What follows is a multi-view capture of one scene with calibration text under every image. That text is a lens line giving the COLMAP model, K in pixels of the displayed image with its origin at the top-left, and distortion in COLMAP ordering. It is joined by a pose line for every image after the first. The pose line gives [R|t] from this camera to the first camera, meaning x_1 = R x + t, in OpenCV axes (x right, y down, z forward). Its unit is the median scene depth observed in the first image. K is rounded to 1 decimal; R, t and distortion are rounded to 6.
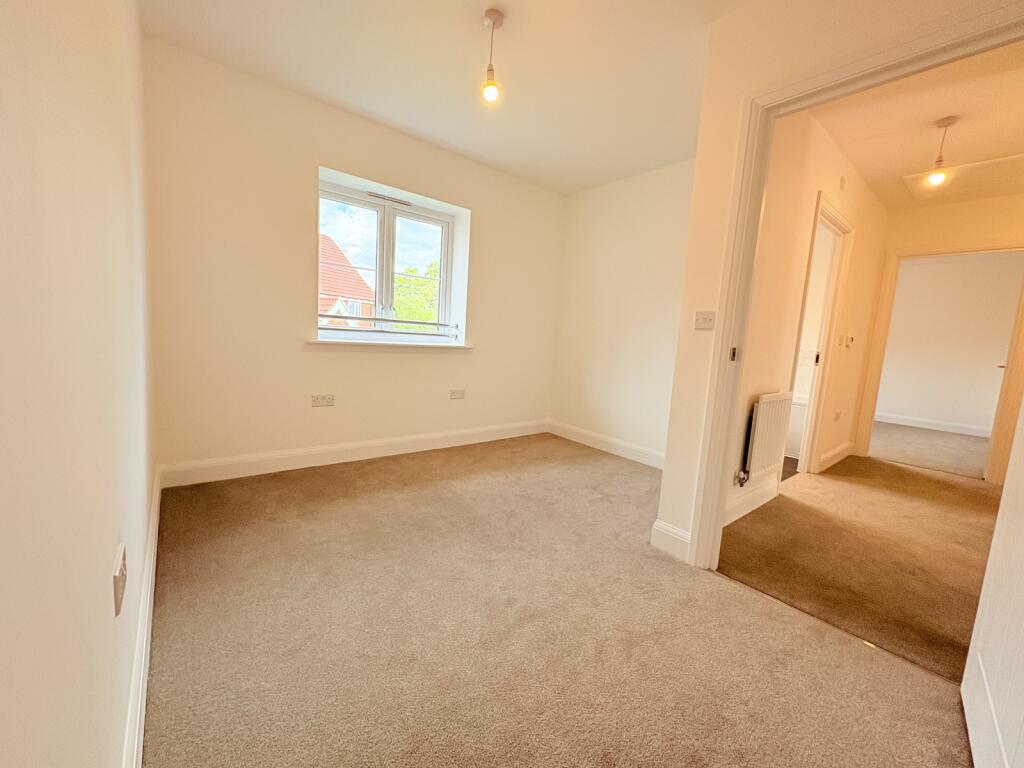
lens RADIAL K [[399.2, 0, 512.2], [0, 399.2, 375.7], [0, 0, 1]] dist [-0.023744, -0.000231]
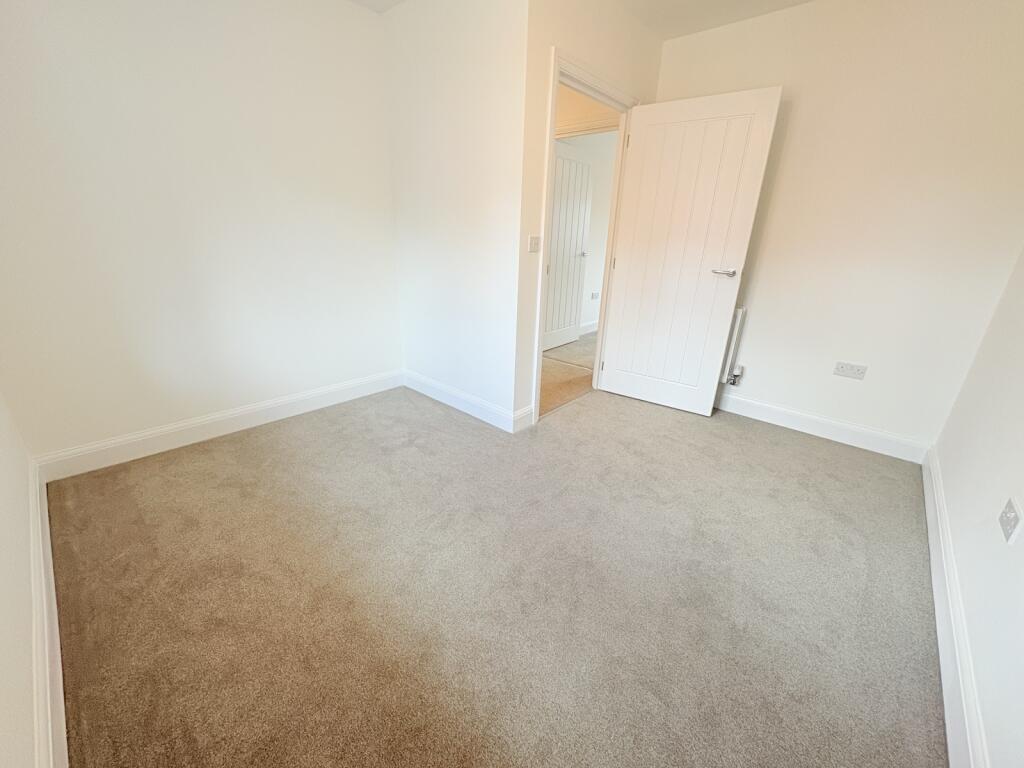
lens RADIAL K [[399.2, 0, 515.2], [0, 399.2, 388.3], [0, 0, 1]] dist [-0.023744, -0.000231]
pose [[-0.149353, -0.419492, 0.895388, -0.471253], [0.055014, 0.900617, 0.431119, -0.160338], [-0.987252, 0.113648, -0.111432, 0.730651]]
